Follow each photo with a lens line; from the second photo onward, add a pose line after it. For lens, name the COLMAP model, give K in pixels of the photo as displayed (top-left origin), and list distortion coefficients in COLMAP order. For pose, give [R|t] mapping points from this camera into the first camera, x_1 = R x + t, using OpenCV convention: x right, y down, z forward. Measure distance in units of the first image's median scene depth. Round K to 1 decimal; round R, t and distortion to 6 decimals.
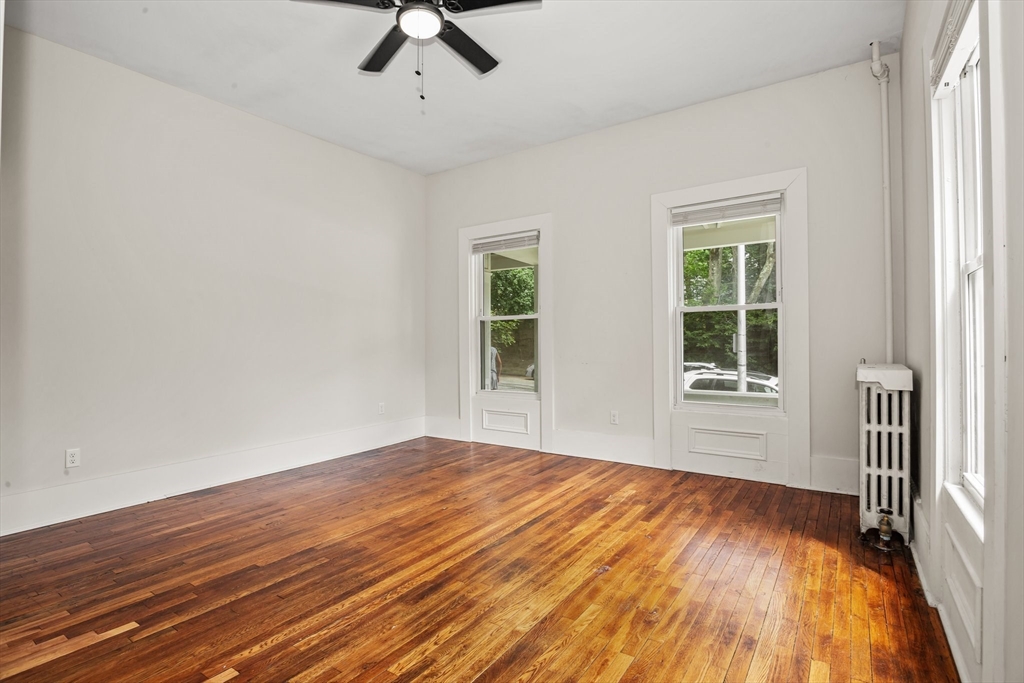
lens RADIAL K [[501.9, 0, 505.2], [0, 501.9, 339.6], [0, 0, 1]] dist [-0.018575, 0.000204]
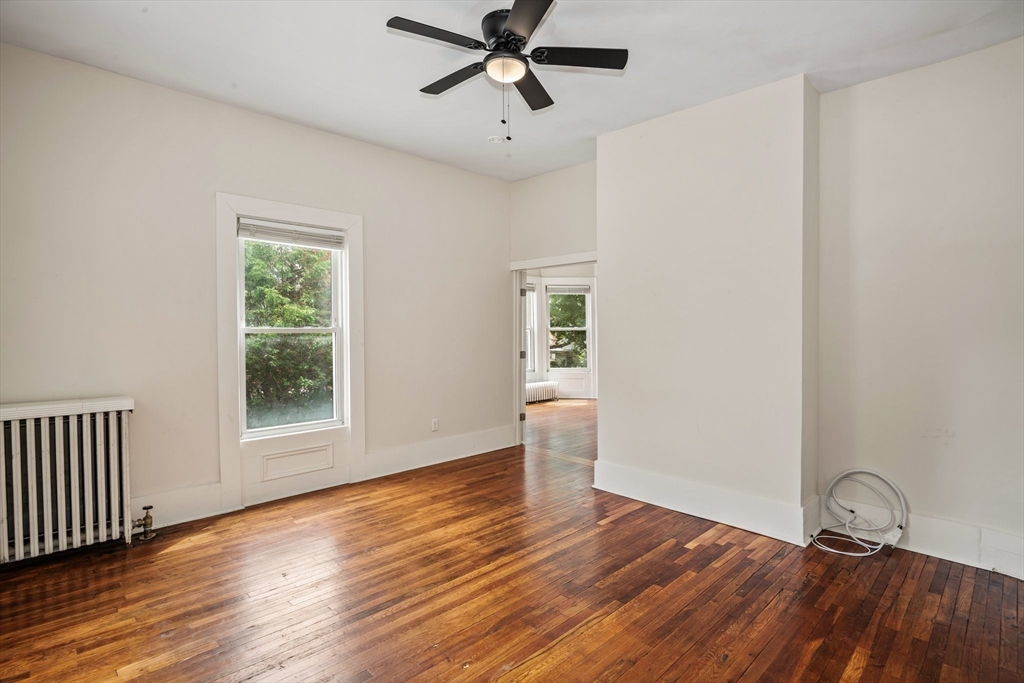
lens RADIAL K [[501.9, 0, 511.0], [0, 501.9, 339.8], [0, 0, 1]] dist [-0.018575, 0.000204]
pose [[-0.982858, 0.004700, 0.184305, -0.367403], [0.006693, 0.999926, 0.010194, -0.086248], [-0.184244, 0.011253, -0.982816, 2.014345]]
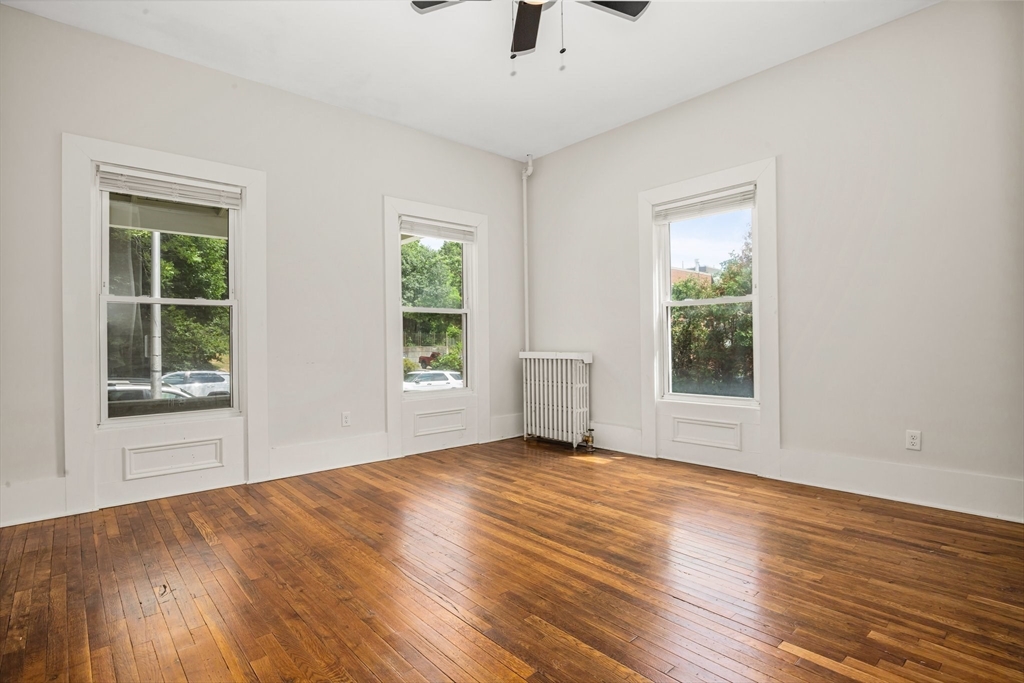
lens RADIAL K [[501.9, 0, 511.0], [0, 501.9, 342.3], [0, 0, 1]] dist [-0.018575, 0.000204]
pose [[0.230561, 0.003621, 0.973051, -1.073740], [0.004196, 0.999980, -0.004716, 0.029854], [-0.973049, 0.005170, 0.230541, 0.835965]]
